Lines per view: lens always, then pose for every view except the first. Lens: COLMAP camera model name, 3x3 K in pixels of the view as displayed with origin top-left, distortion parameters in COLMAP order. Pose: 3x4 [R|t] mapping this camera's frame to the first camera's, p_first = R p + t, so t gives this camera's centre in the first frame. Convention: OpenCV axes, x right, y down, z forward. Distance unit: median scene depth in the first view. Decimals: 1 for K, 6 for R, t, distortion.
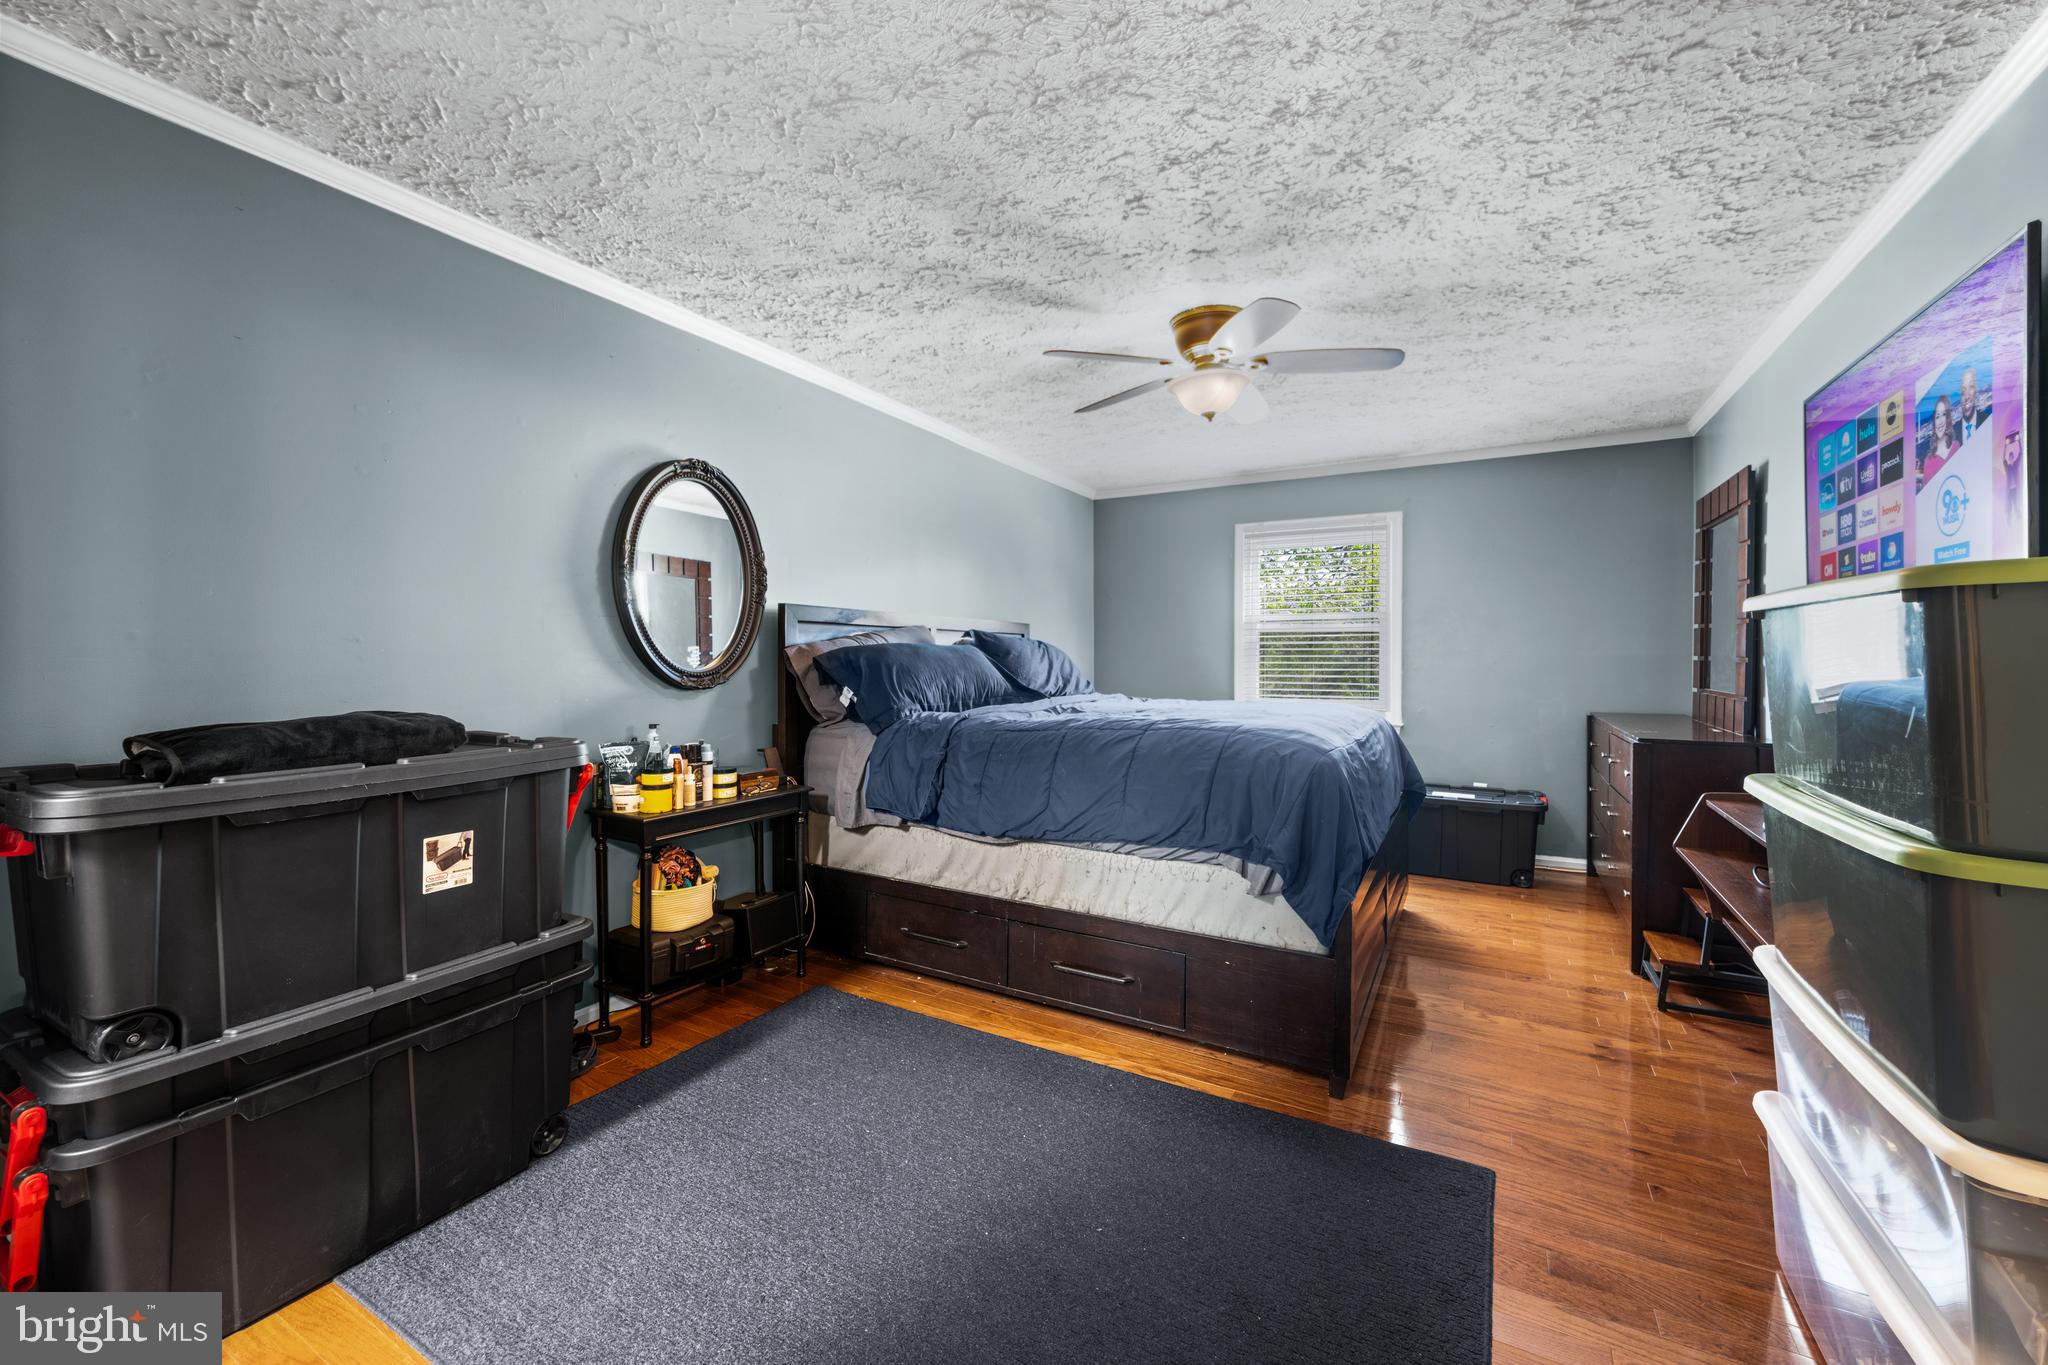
lens RADIAL K [[820.2, 0, 1000.1], [0, 820.2, 660.4], [0, 0, 1]] dist [0.001618, 0.000106]
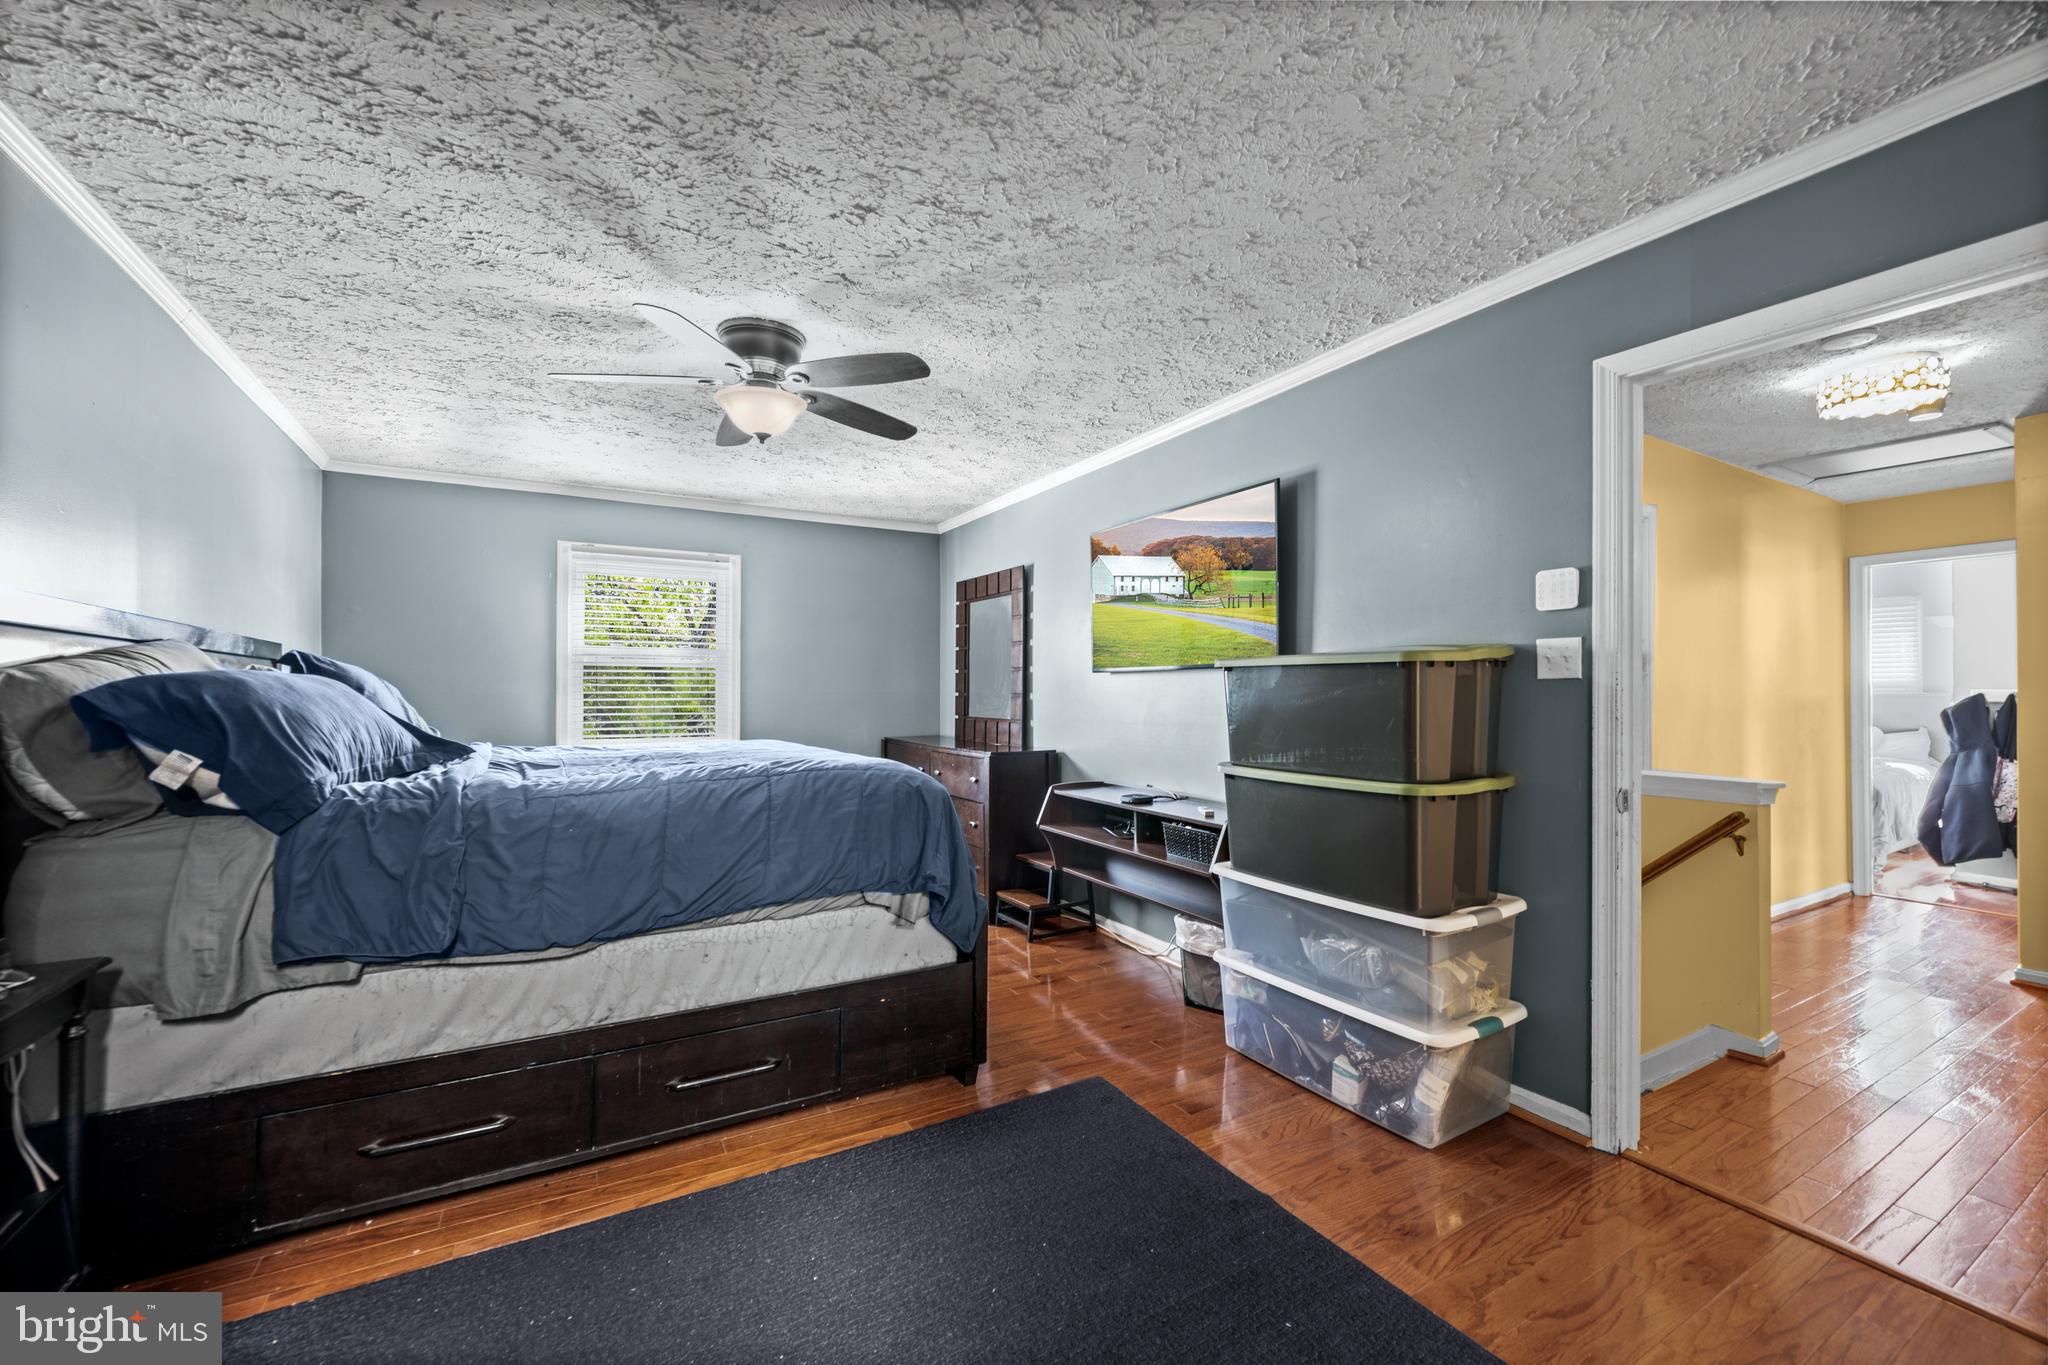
lens RADIAL K [[820.2, 0, 1023.1], [0, 820.2, 679.7], [0, 0, 1]] dist [0.001618, 0.000106]
pose [[0.496854, 0.013064, 0.867736, -0.453834], [0.004864, 0.999829, -0.017838, -0.002715], [-0.867820, 0.013084, 0.496706, 0.312037]]
